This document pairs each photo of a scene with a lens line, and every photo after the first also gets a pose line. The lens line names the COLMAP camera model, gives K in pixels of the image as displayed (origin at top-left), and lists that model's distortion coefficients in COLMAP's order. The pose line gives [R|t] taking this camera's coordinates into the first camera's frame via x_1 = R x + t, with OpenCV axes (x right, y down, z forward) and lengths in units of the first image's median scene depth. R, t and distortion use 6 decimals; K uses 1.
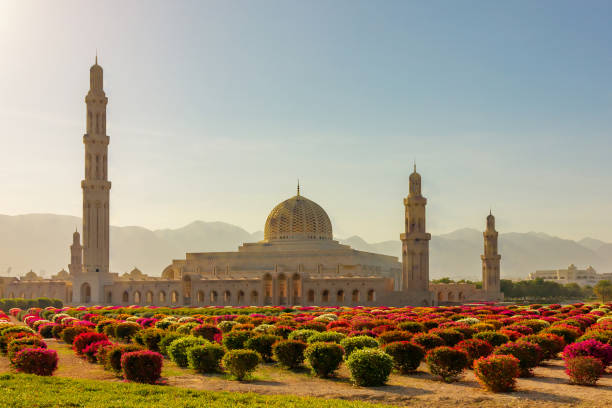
lens RADIAL K [[2860.6, 0, 307.3], [0, 2860.6, 207.0], [0, 0, 1]] dist [1.747550, 0.000000]
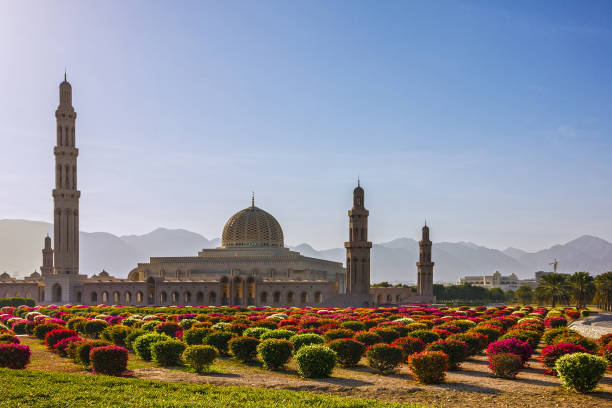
lens RADIAL K [[3087.8, 0, 289.5], [0, 3087.8, 228.8], [0, 0, 1]] dist [3.780706, 0.000000]
pose [[0.999863, 0.011182, 0.012196, -0.003688], [-0.011267, 0.999913, 0.006921, -0.003860], [-0.012118, -0.007057, 0.999902, -0.200352]]
